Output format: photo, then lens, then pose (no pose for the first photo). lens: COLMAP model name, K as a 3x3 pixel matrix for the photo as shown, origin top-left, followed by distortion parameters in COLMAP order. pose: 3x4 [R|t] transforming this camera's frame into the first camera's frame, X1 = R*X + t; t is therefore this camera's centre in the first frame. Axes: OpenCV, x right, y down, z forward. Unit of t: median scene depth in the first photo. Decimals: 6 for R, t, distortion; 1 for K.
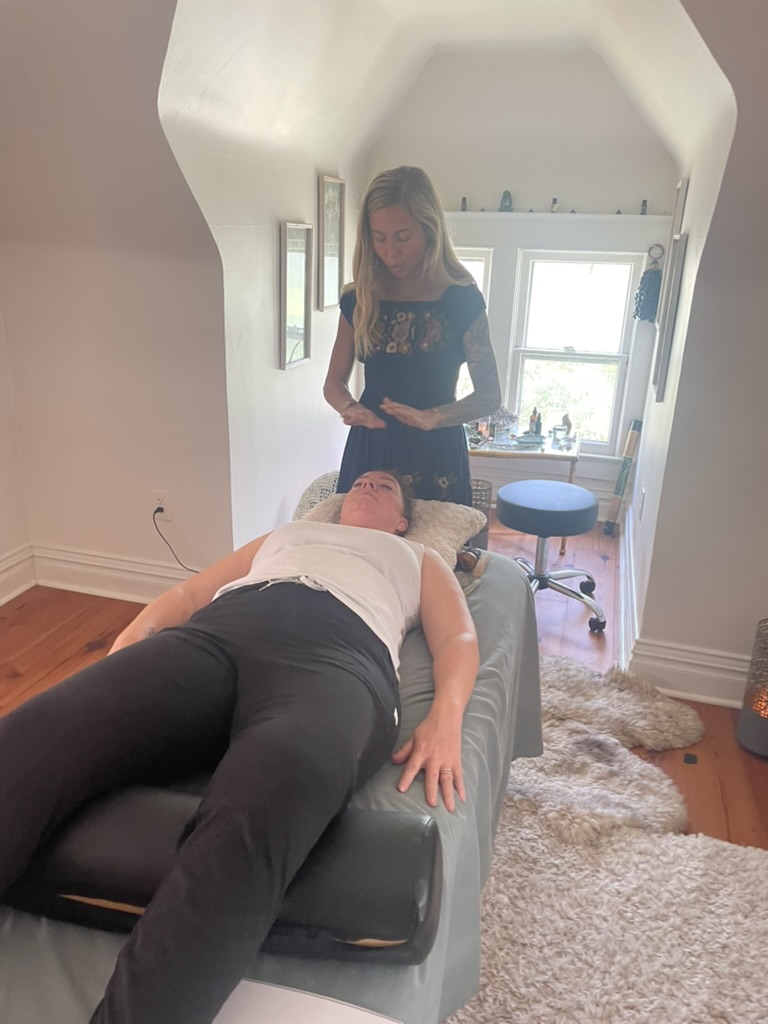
lens RADIAL K [[773.9, 0, 377.3], [0, 773.9, 502.0], [0, 0, 1]] dist [0.058018, -0.060898]
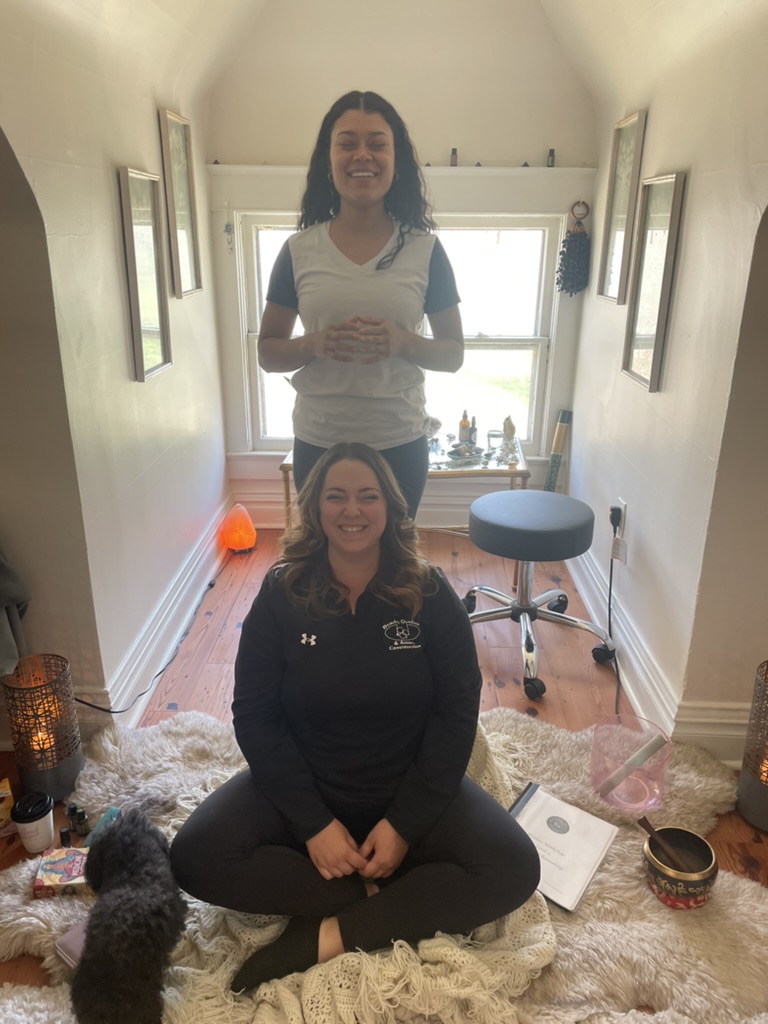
lens RADIAL K [[773.9, 0, 382.7], [0, 773.9, 514.6], [0, 0, 1]] dist [0.058018, -0.060898]
pose [[0.967063, -0.106467, 0.231201, -0.073904], [0.101542, 0.994279, 0.033133, -0.044114], [-0.233406, -0.008565, 0.972342, 0.221899]]
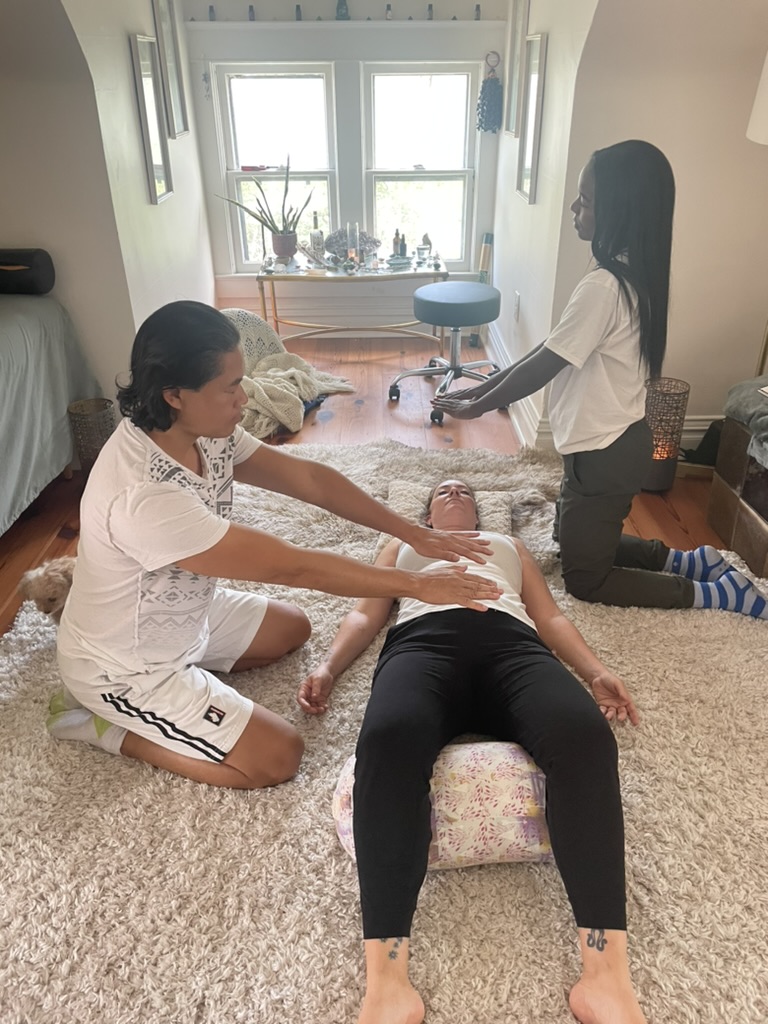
lens RADIAL K [[773.9, 0, 391.4], [0, 773.9, 506.3], [0, 0, 1]] dist [0.058018, -0.060898]
pose [[0.953041, -0.177187, 0.245597, -0.126184], [0.129854, 0.971734, 0.197159, 0.031498], [-0.273589, -0.156008, 0.949110, -0.037144]]
